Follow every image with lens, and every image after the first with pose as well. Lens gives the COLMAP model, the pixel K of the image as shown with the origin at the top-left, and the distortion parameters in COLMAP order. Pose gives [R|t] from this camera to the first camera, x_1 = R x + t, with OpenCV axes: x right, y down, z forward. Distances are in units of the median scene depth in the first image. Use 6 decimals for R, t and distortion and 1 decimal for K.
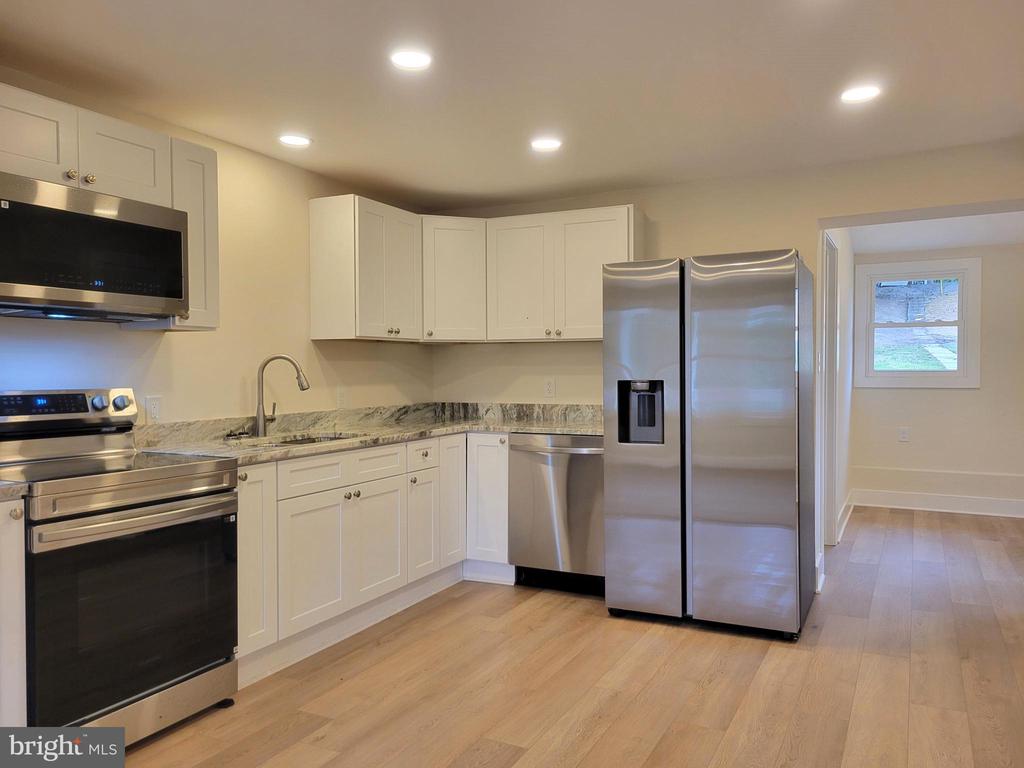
lens RADIAL K [[772.2, 0, 517.7], [0, 772.2, 387.4], [0, 0, 1]] dist [0.052601, -0.013912]
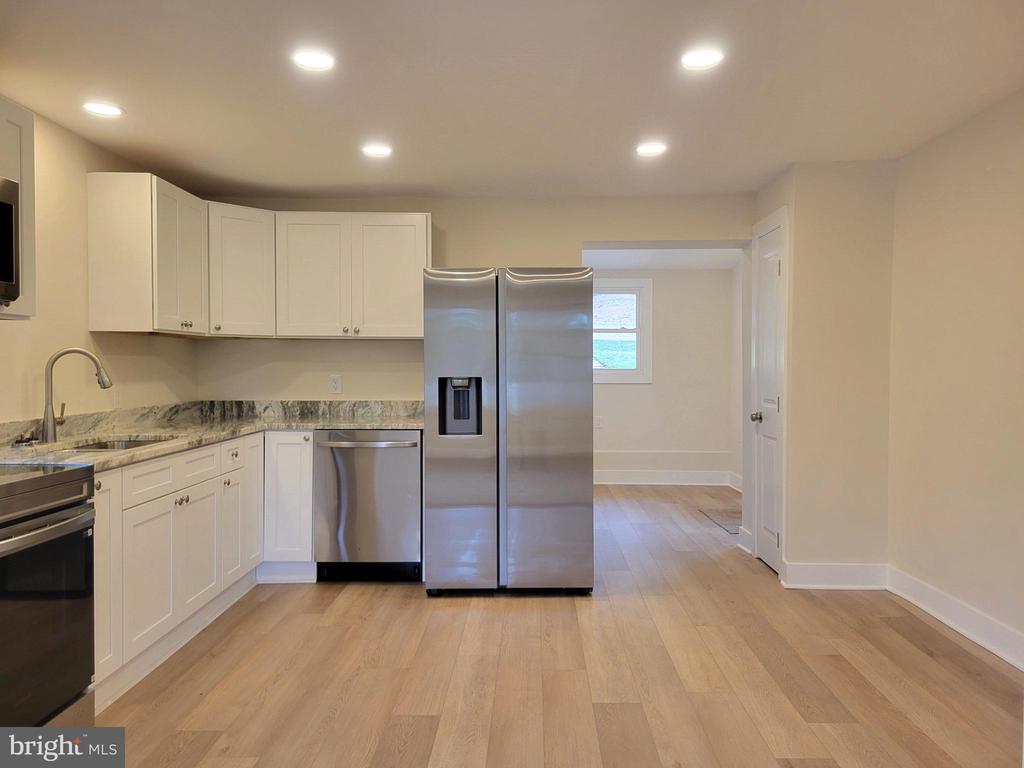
lens RADIAL K [[772.2, 0, 520.6], [0, 772.2, 382.4], [0, 0, 1]] dist [0.052601, -0.013912]
pose [[0.897861, -0.004014, 0.440260, -0.240952], [0.004895, 0.999988, -0.000864, -0.000240], [-0.440251, 0.002931, 0.897870, -0.019246]]
